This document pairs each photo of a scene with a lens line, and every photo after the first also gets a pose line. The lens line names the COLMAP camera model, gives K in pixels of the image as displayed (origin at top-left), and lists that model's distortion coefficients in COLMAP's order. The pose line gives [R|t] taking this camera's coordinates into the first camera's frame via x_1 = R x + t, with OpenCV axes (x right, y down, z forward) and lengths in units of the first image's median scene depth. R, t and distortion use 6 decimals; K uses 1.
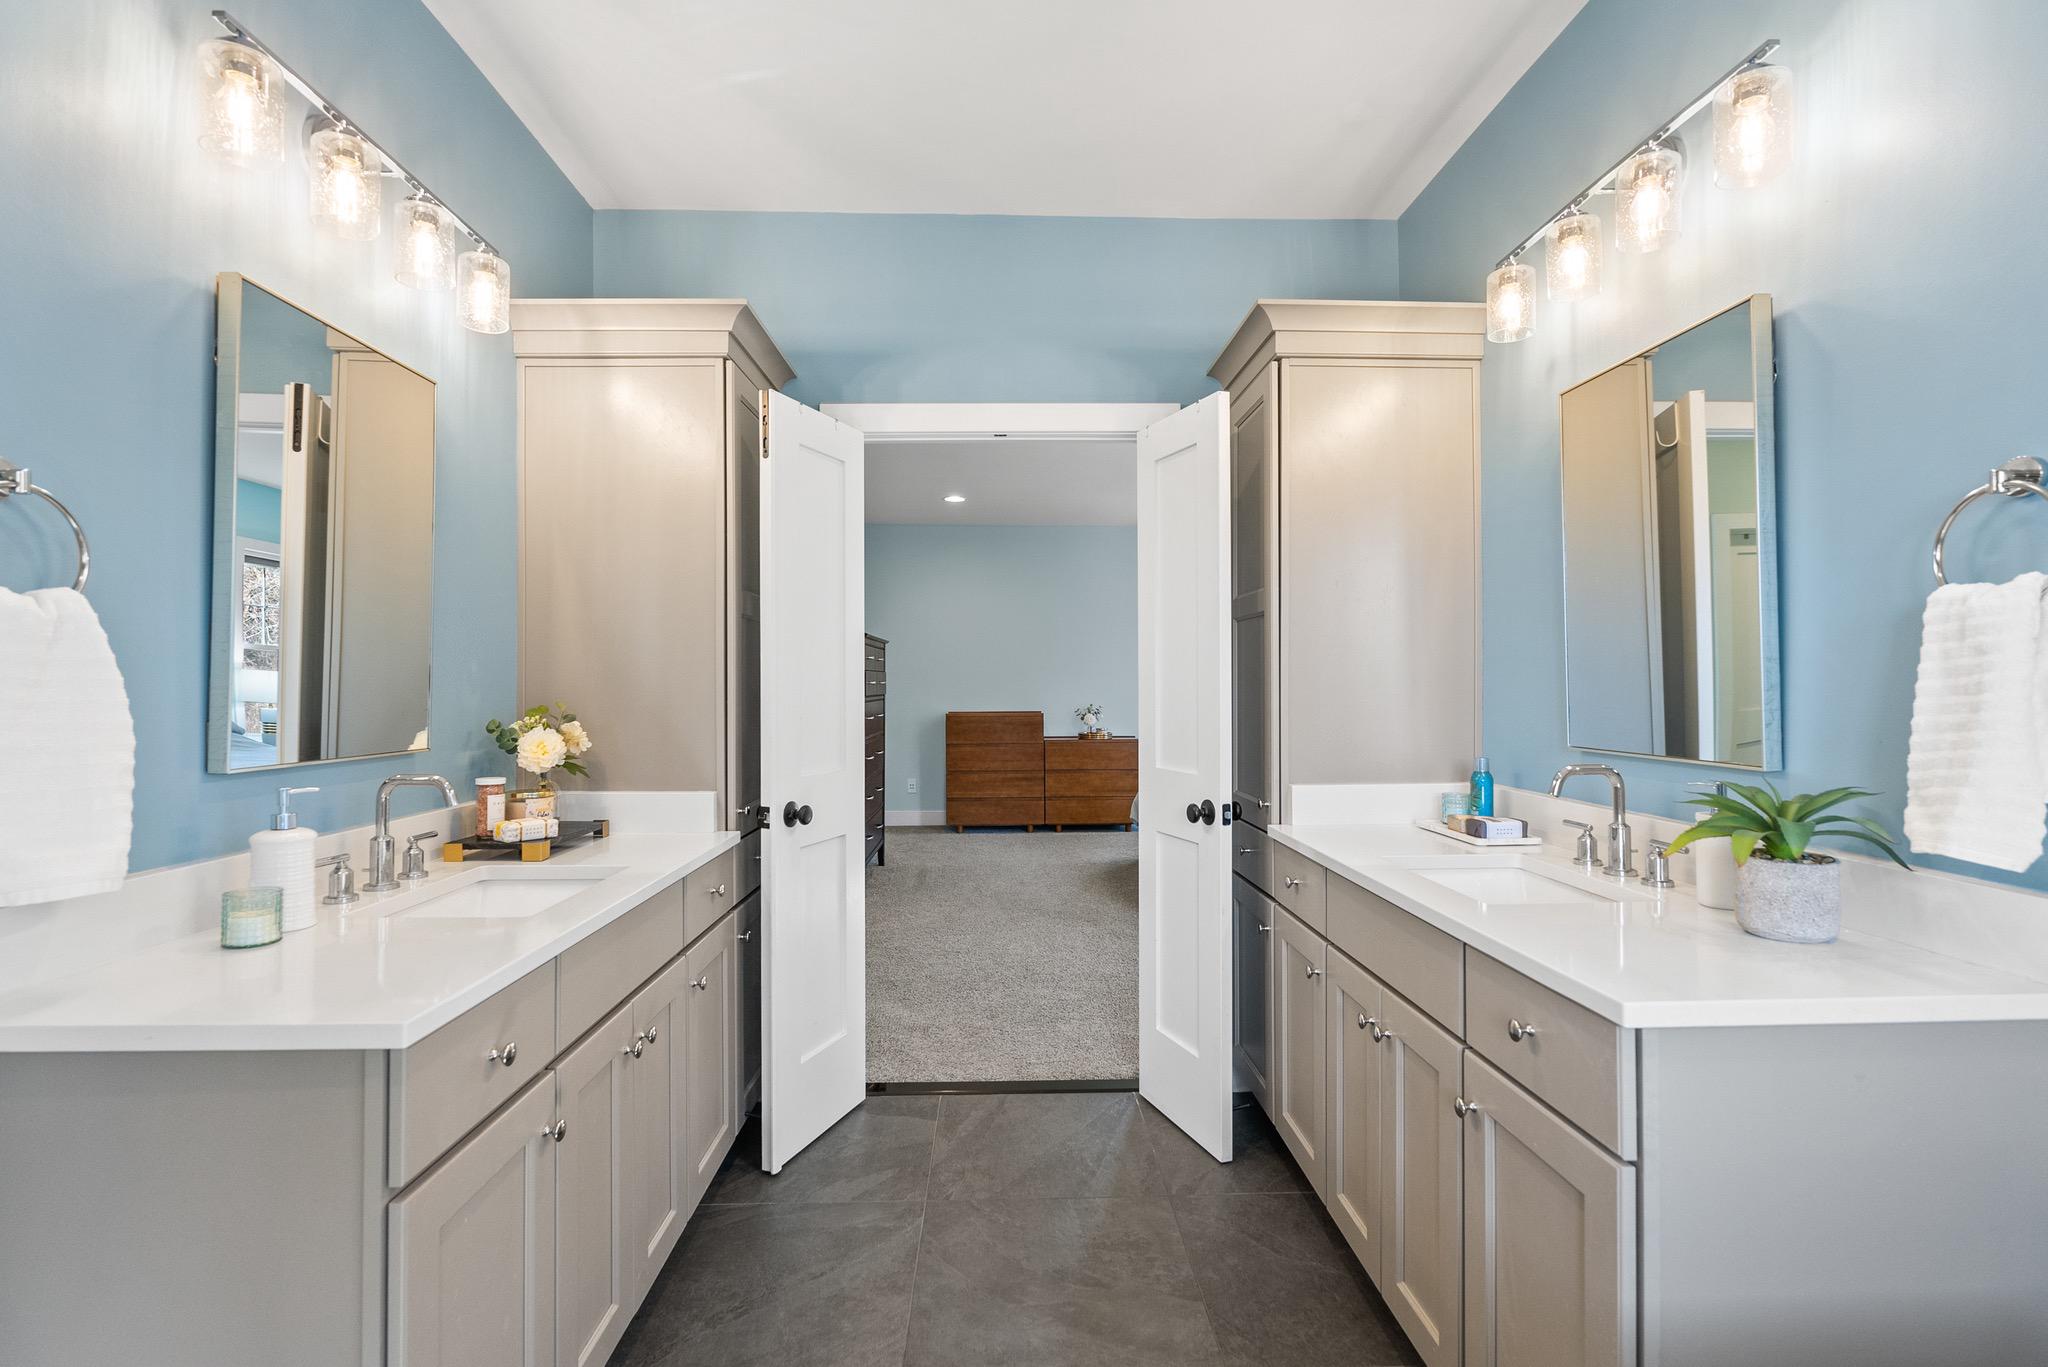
lens RADIAL K [[941.9, 0, 1022.7], [0, 941.9, 676.9], [0, 0, 1]] dist [-0.004591, 0.000284]
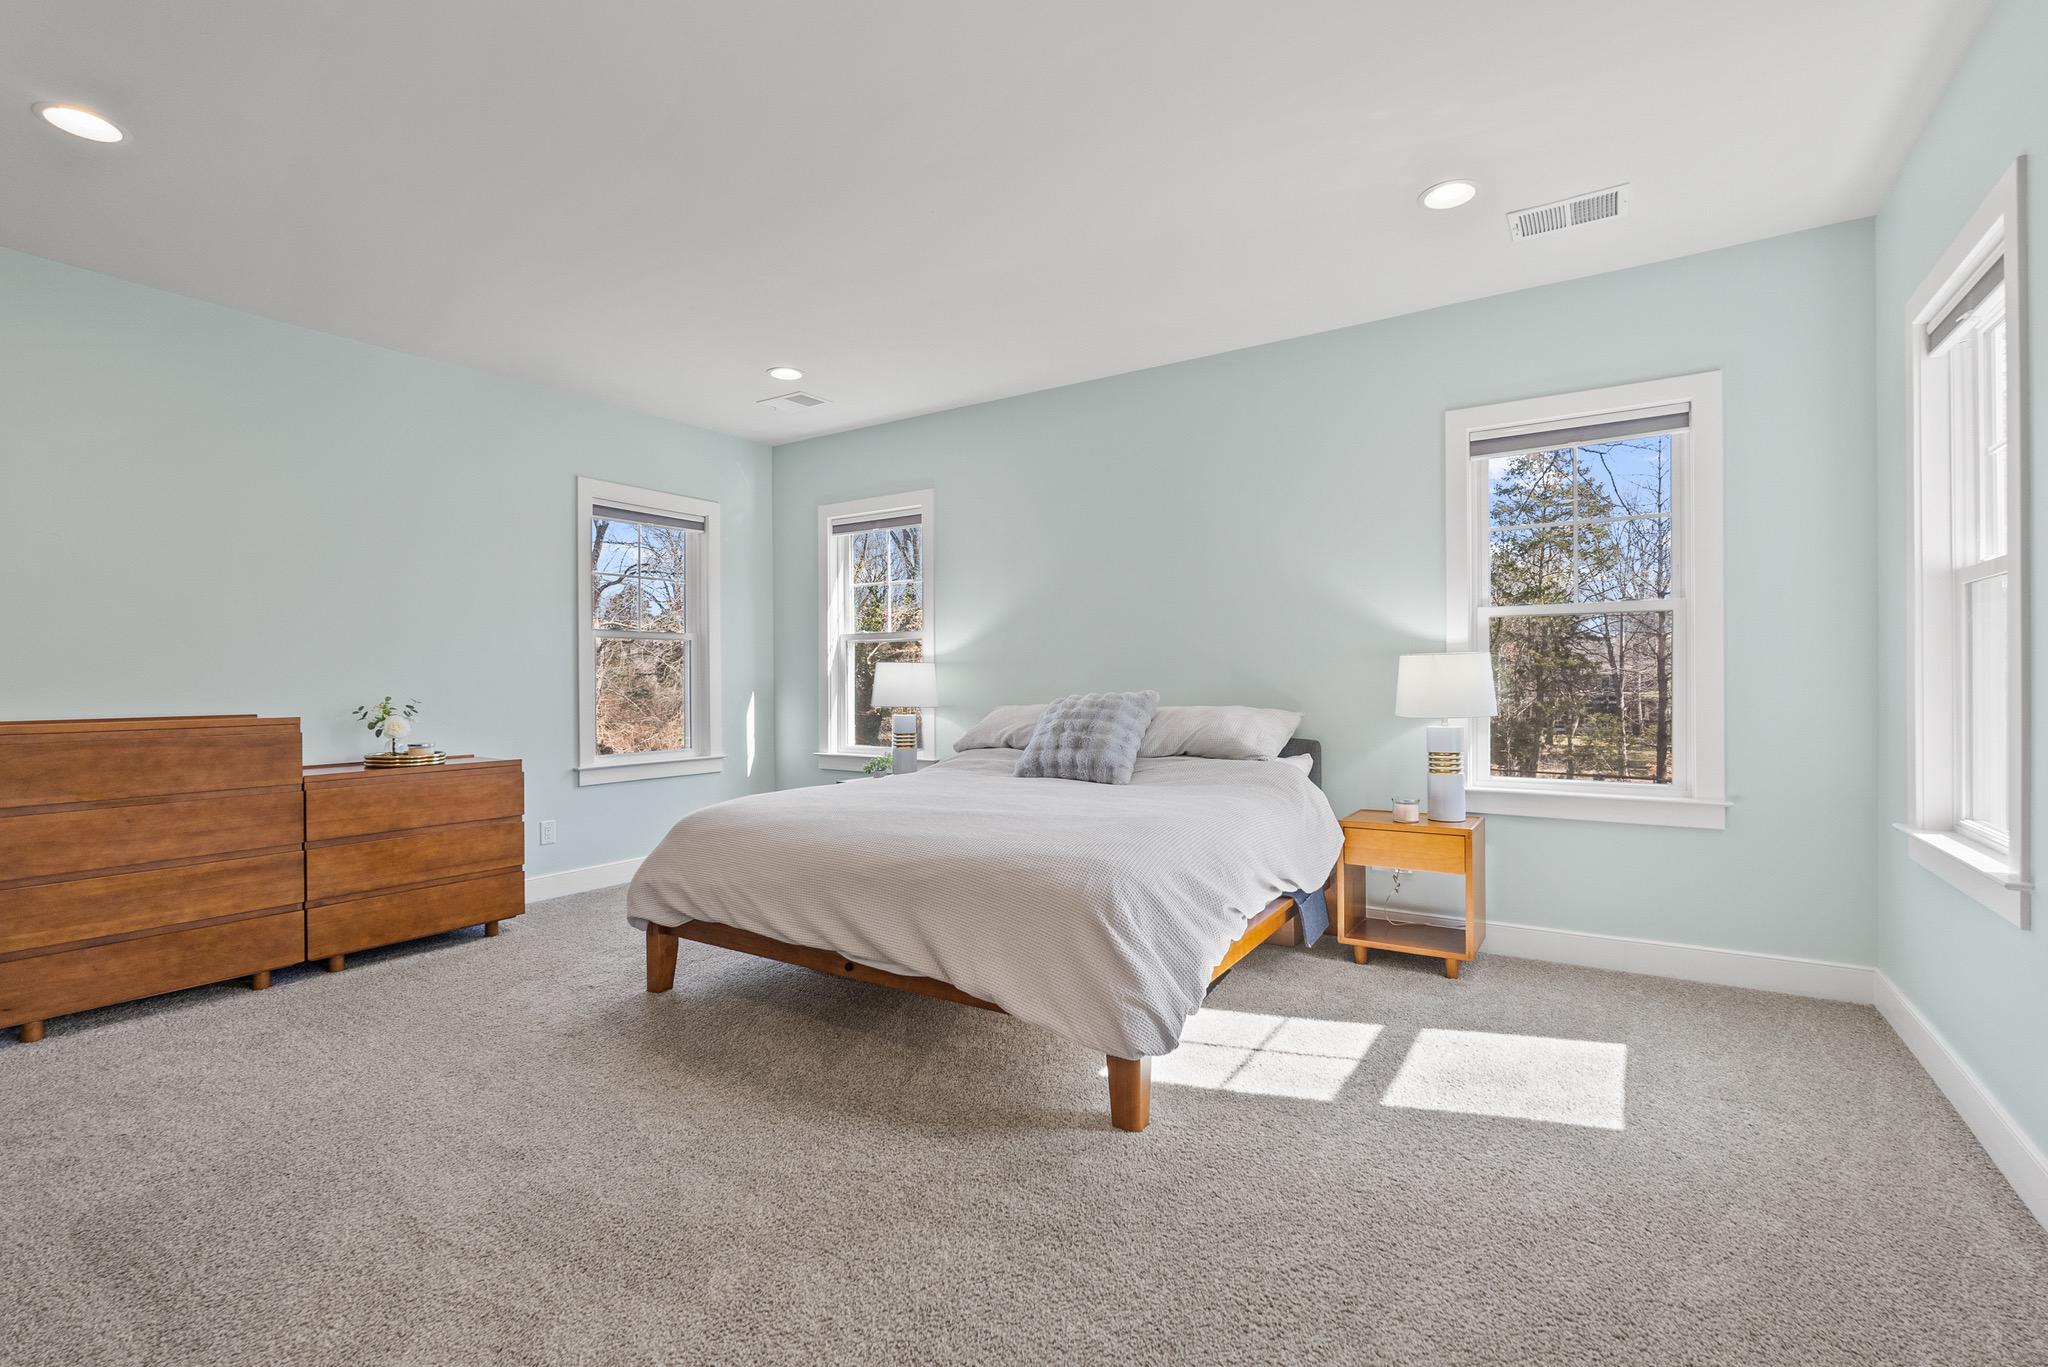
lens RADIAL K [[924.1, 0, 1024.0], [0, 924.1, 683.5], [0, 0, 1]] dist [-0.000255, 0.000006]
pose [[0.568505, -0.002031, 0.822677, -0.507618], [-0.007181, 0.999947, 0.007431, 0.058388], [-0.822649, -0.010132, 0.568460, 1.622312]]
